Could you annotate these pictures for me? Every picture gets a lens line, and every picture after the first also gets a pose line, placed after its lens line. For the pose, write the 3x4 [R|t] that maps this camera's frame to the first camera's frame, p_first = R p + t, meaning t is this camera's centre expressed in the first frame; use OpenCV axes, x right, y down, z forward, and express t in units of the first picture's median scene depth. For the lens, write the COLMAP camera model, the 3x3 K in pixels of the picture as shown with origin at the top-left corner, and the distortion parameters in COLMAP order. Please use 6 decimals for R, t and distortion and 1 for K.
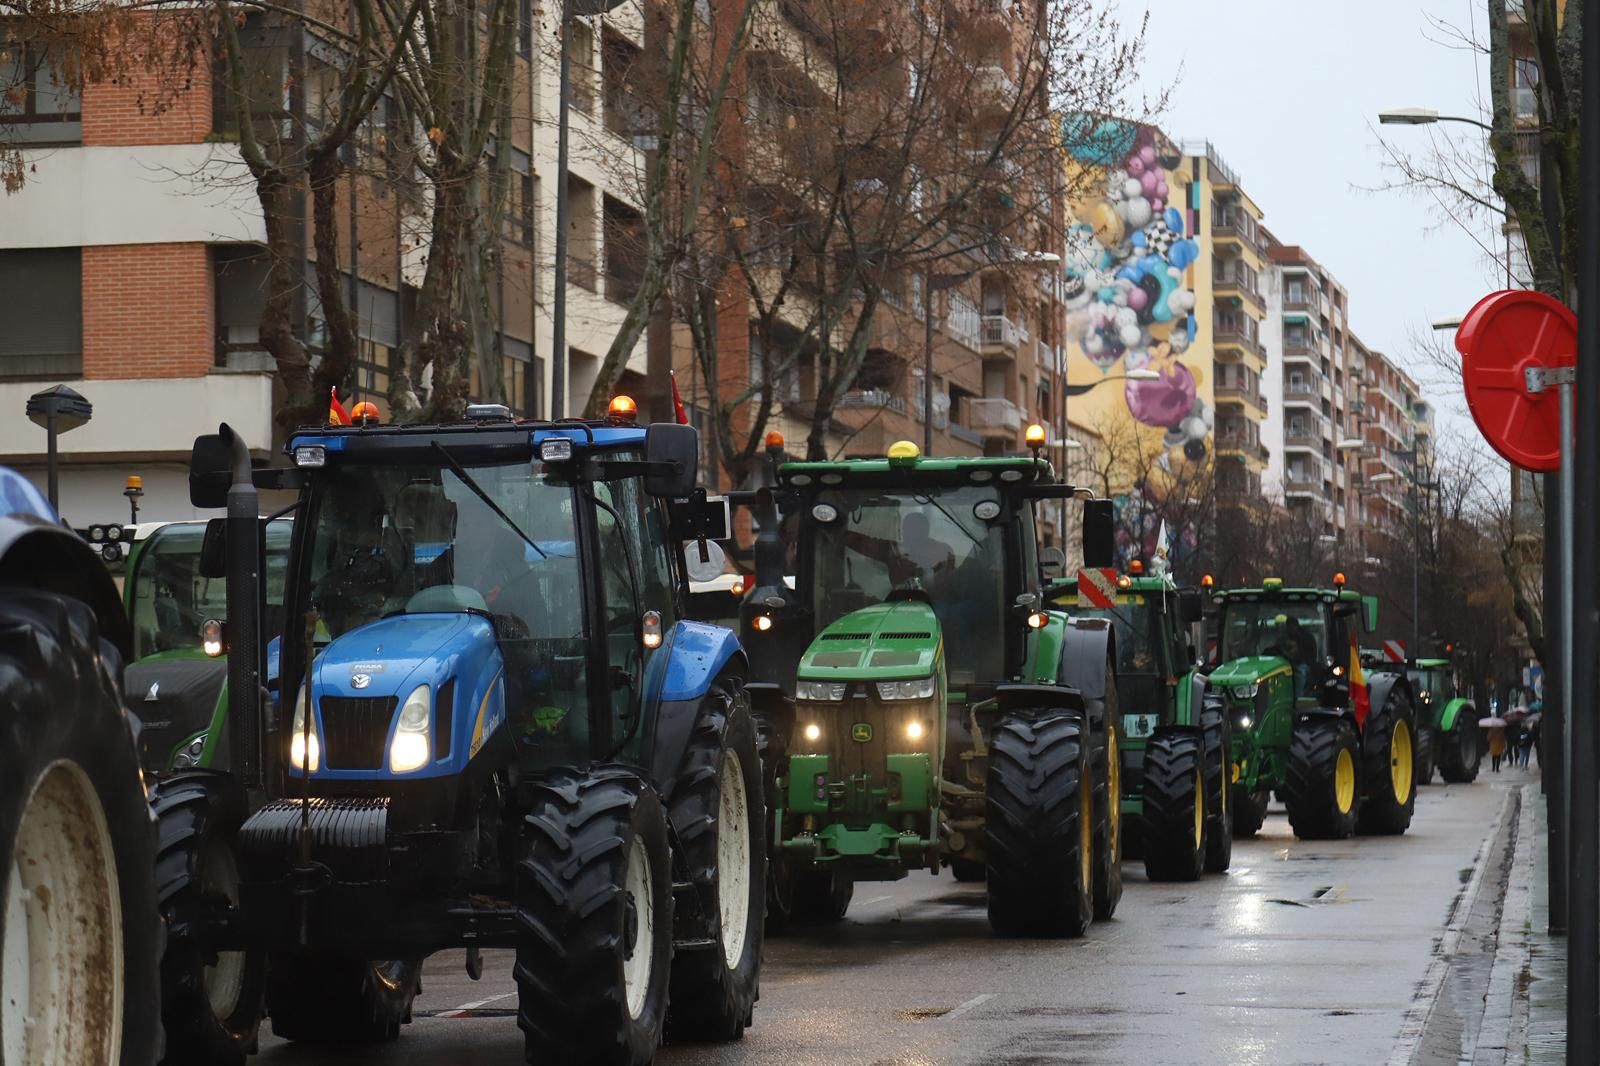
lens RADIAL K [[4656.9, 0, 799.2], [0, 4656.9, 596.0], [0, 0, 1]] dist [0.052711, -0.831442]
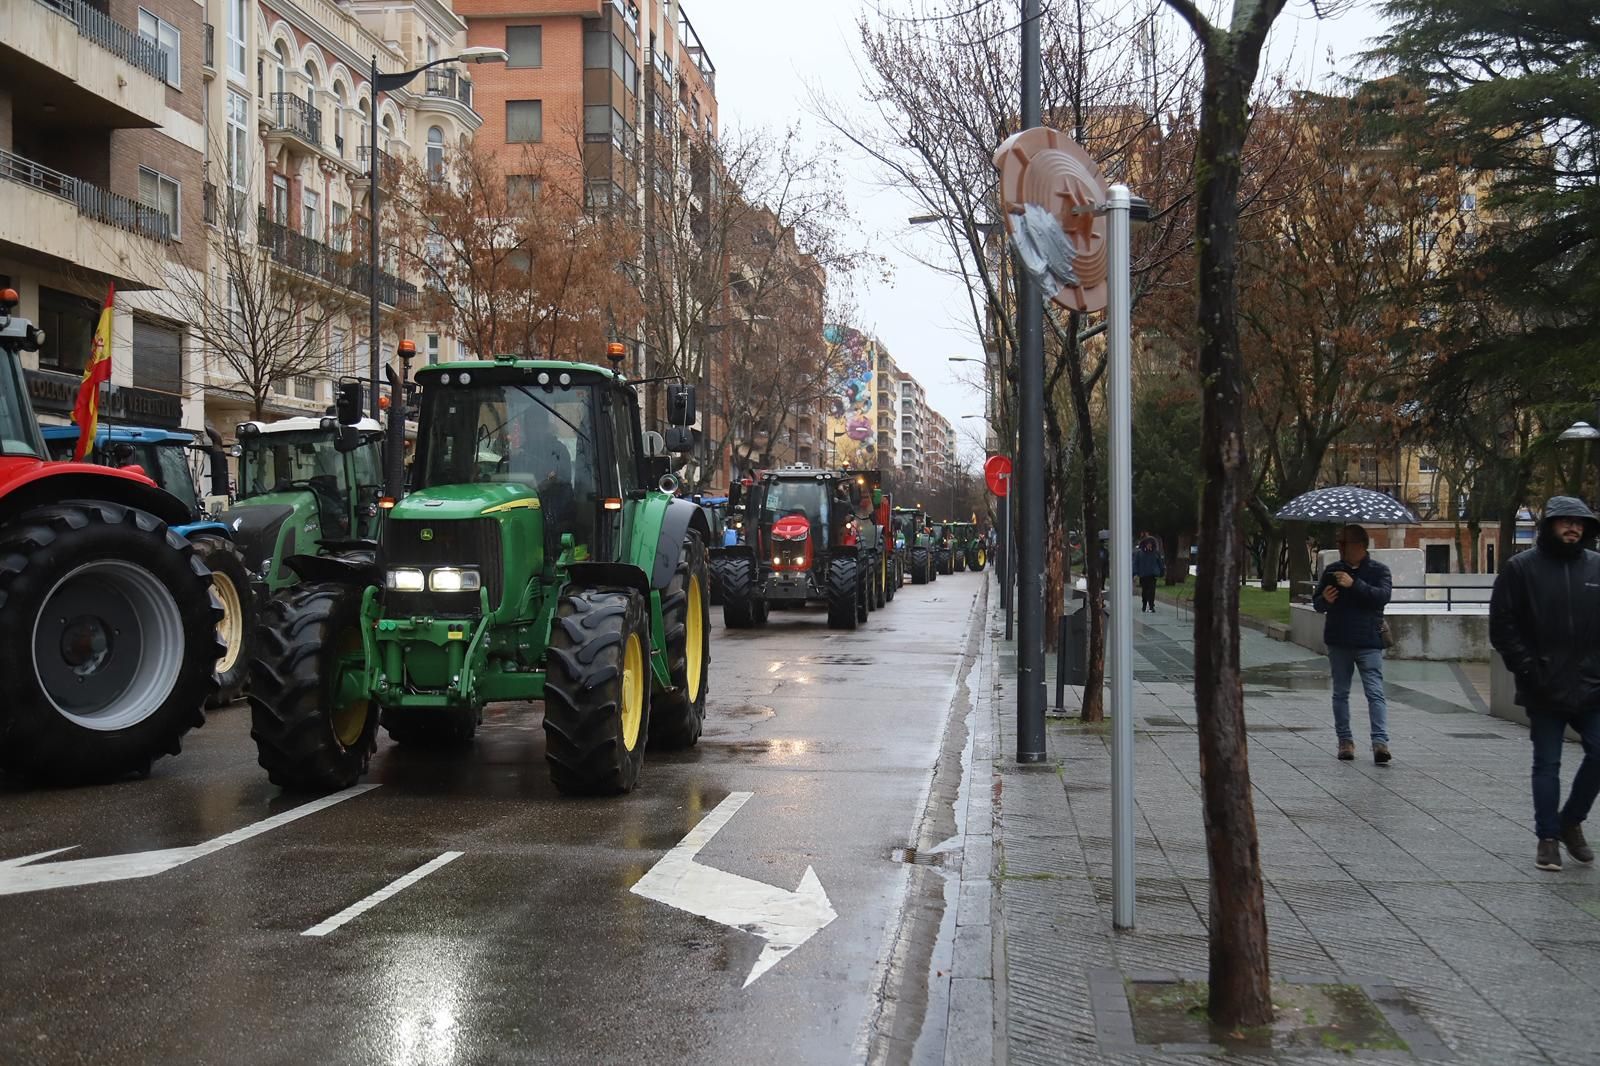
lens RADIAL K [[1993.4, 0, 822.2], [0, 1993.4, 509.2], [0, 0, 1]] dist [0.894246, -0.004467]
pose [[0.997508, 0.011464, 0.069618, -0.024471], [-0.012044, 0.999896, 0.007911, -0.004890], [-0.069520, -0.008729, 0.997542, -0.169199]]
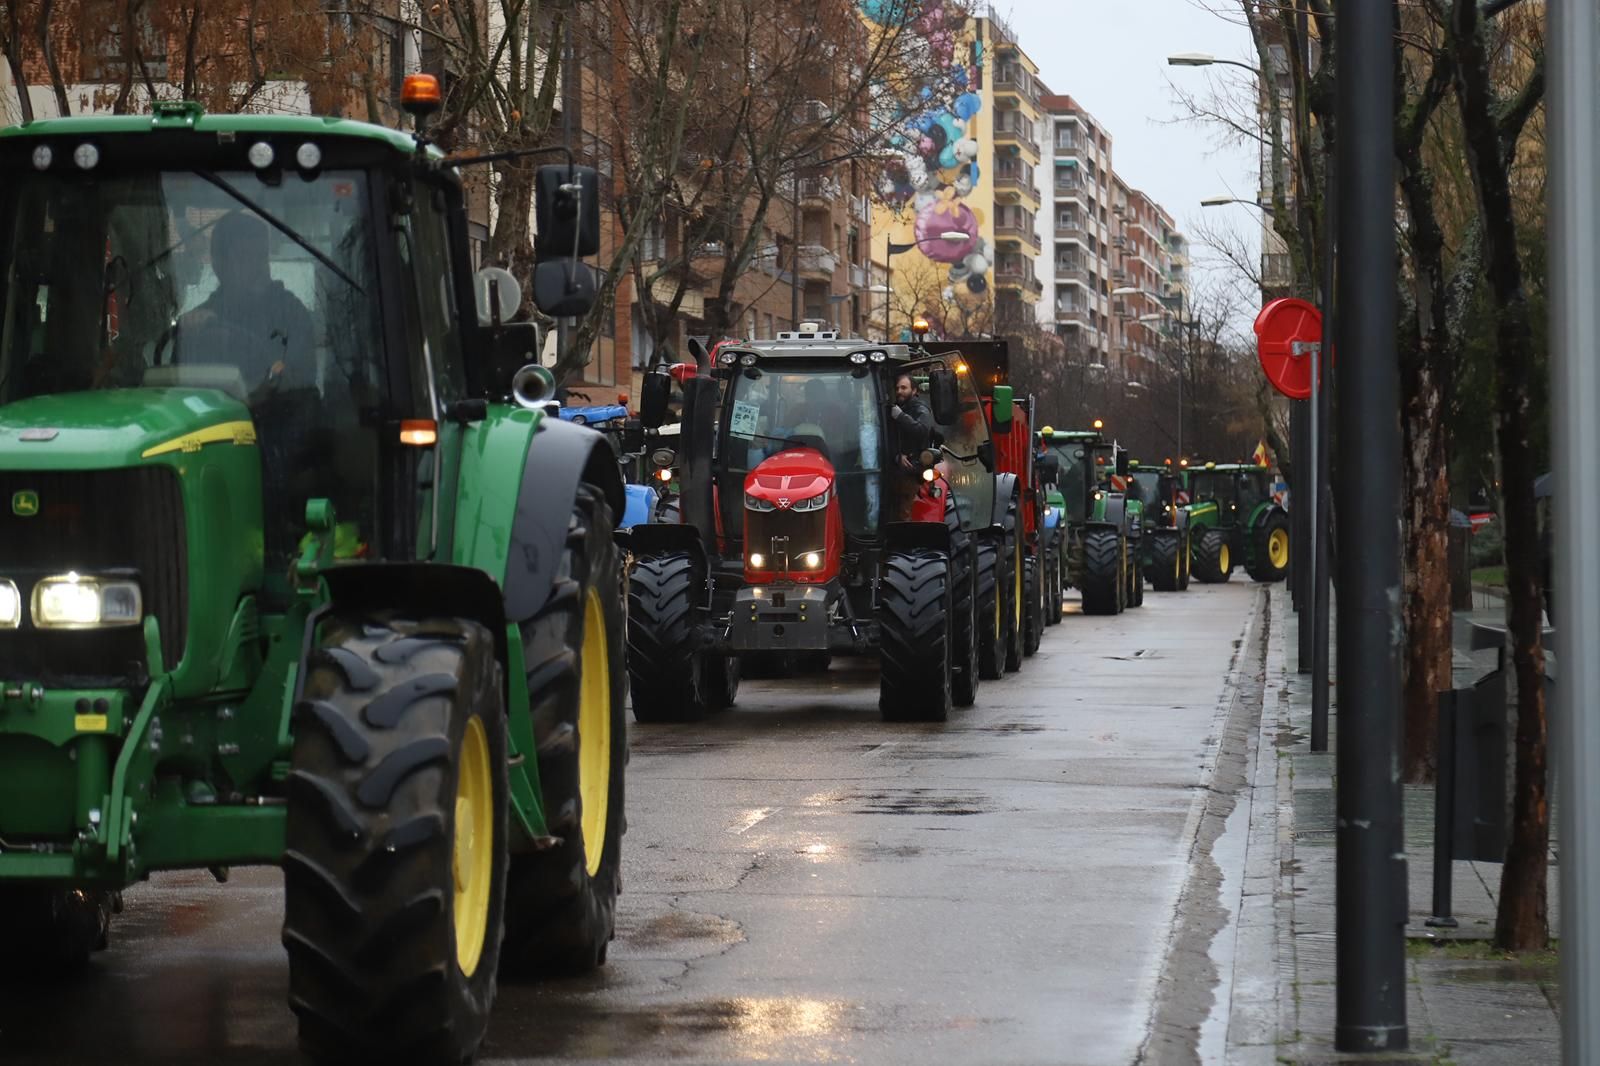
lens RADIAL K [[4482.8, 0, 799.4], [0, 4482.8, 604.4], [0, 0, 1]] dist [-0.014094, -0.148265]
pose [[0.998708, 0.002535, 0.050753, -0.011179], [-0.004789, 0.999005, 0.044340, -0.002144], [-0.050590, -0.044525, 0.997726, -0.066262]]
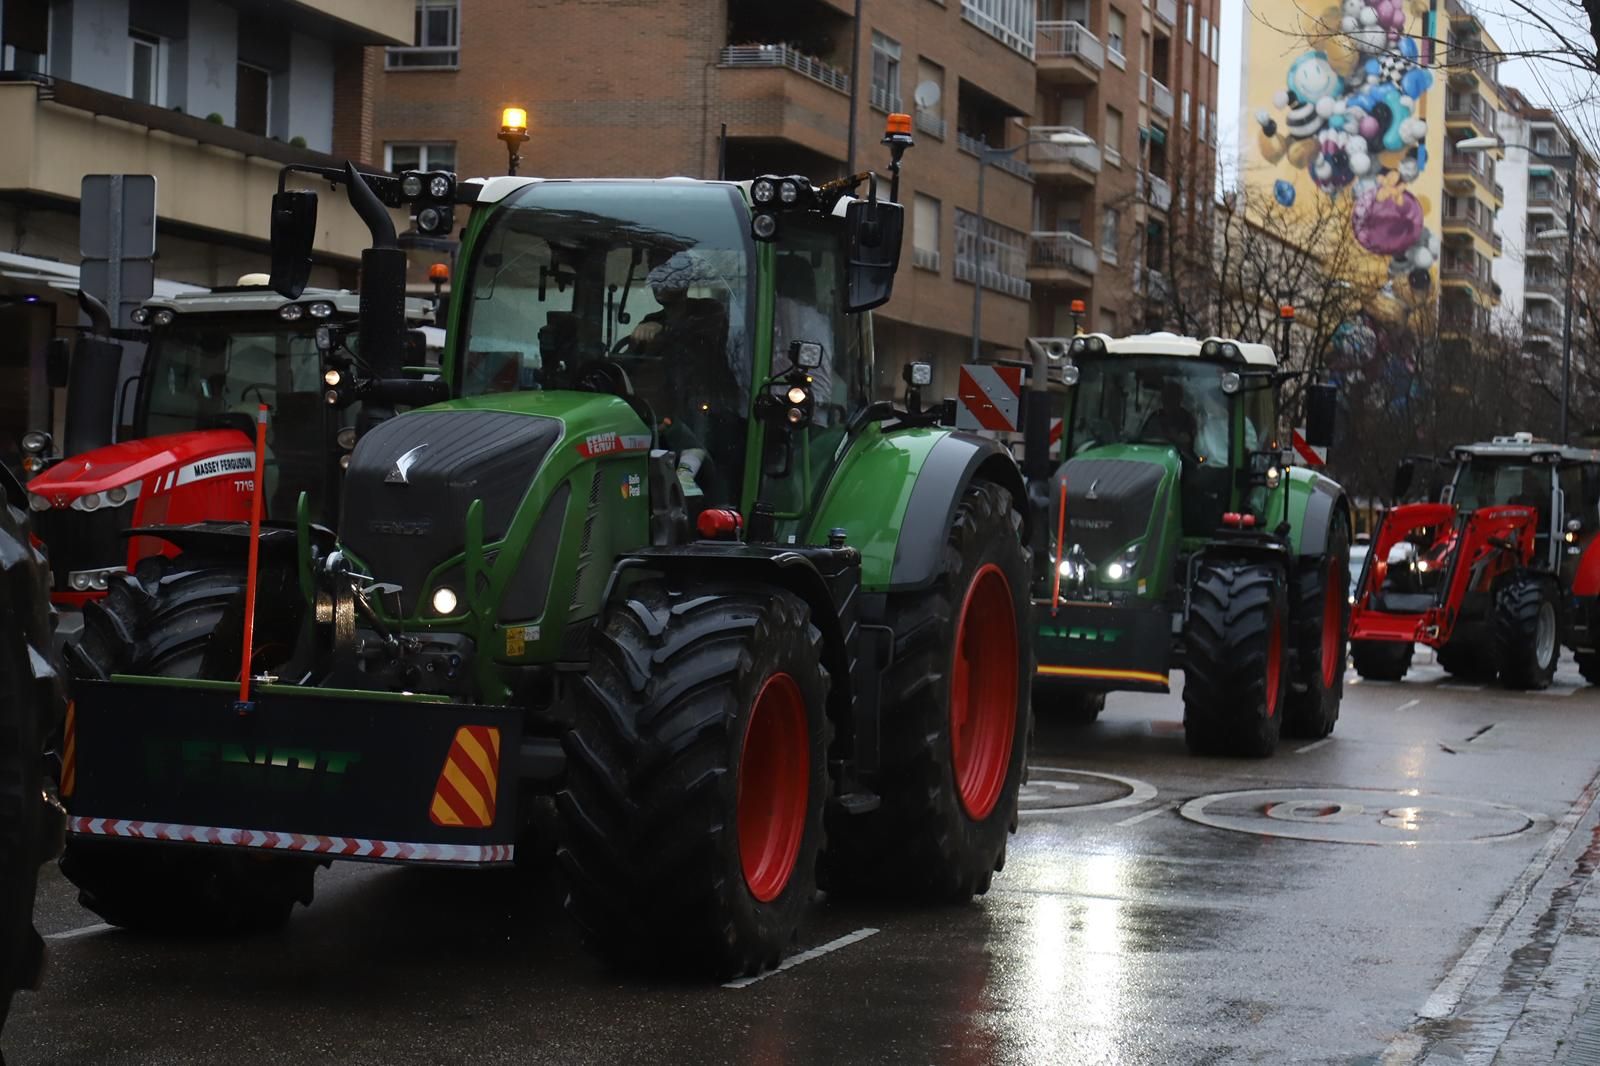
lens RADIAL K [[3161.5, 0, 797.4], [0, 3161.5, 537.1], [0, 0, 1]] dist [0.023869, -0.381617]
pose [[0.989119, 0.043762, -0.140458, 0.050356], [-0.039742, 0.998719, 0.031305, 0.008071], [0.141648, -0.025382, 0.989592, 0.305182]]
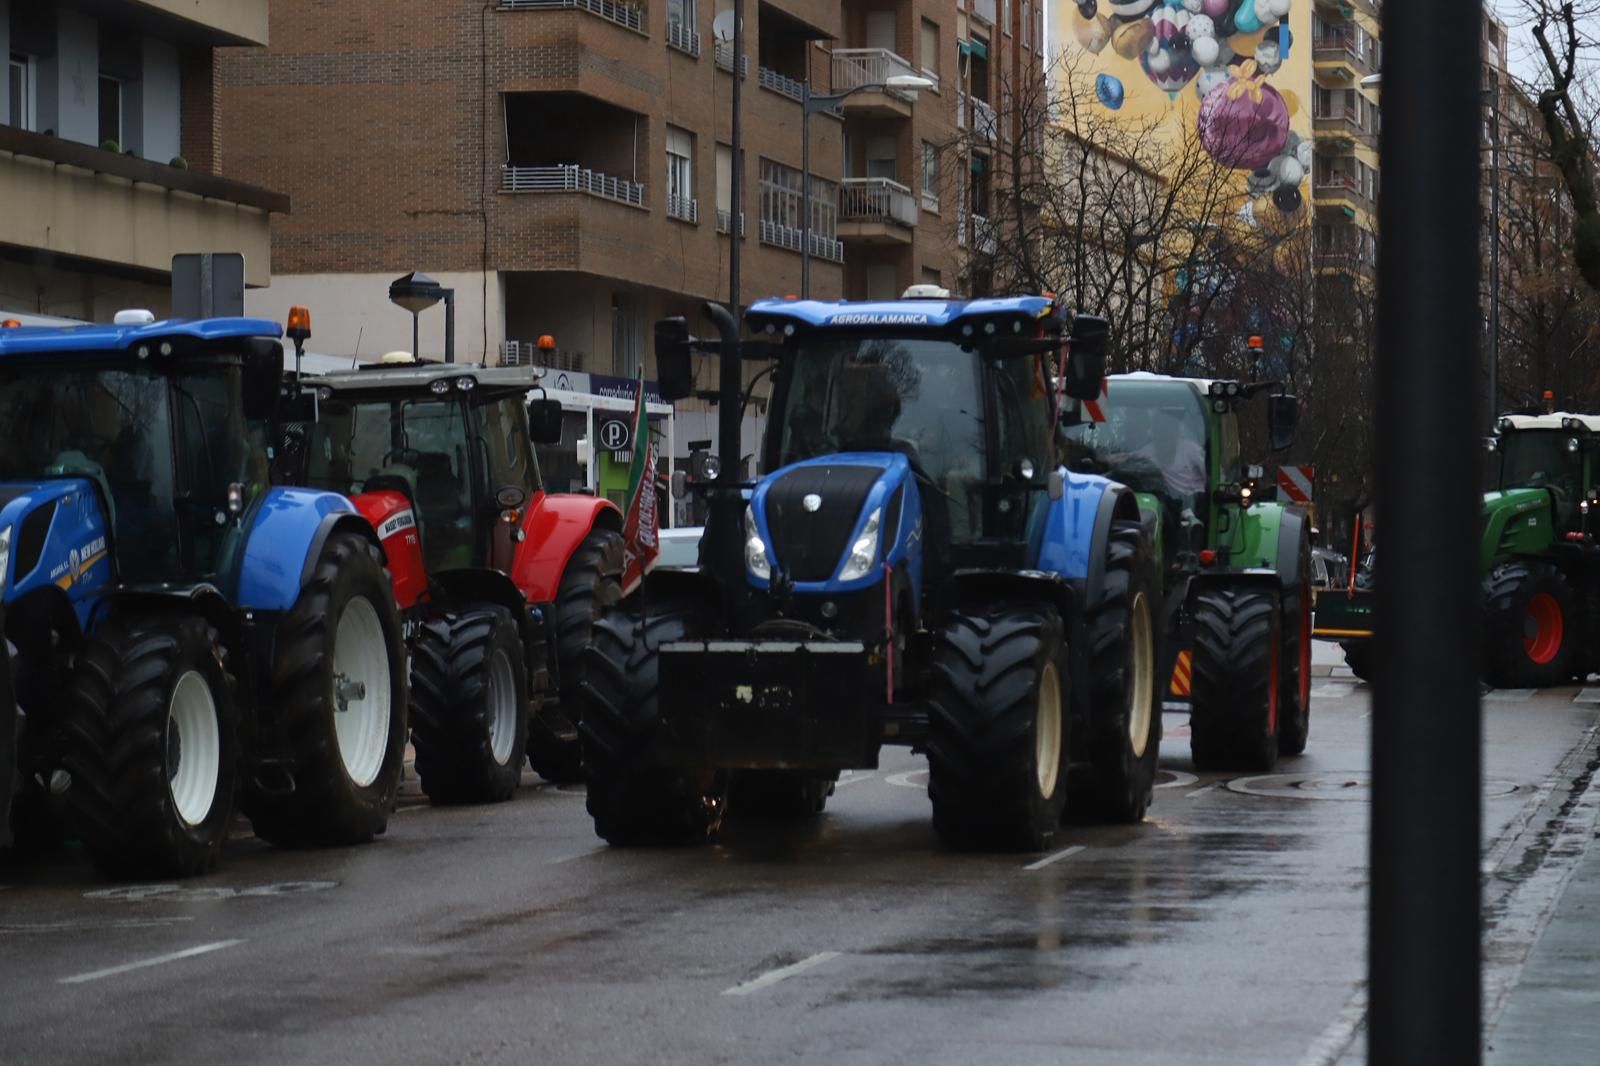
lens RADIAL K [[4482.8, 0, 799.4], [0, 4482.8, 604.4], [0, 0, 1]] dist [-0.014094, -0.148265]
pose [[0.998625, 0.010027, -0.051456, 0.042876], [-0.007926, 0.999134, 0.040857, 0.006201], [0.051821, -0.040393, 0.997839, 0.249703]]
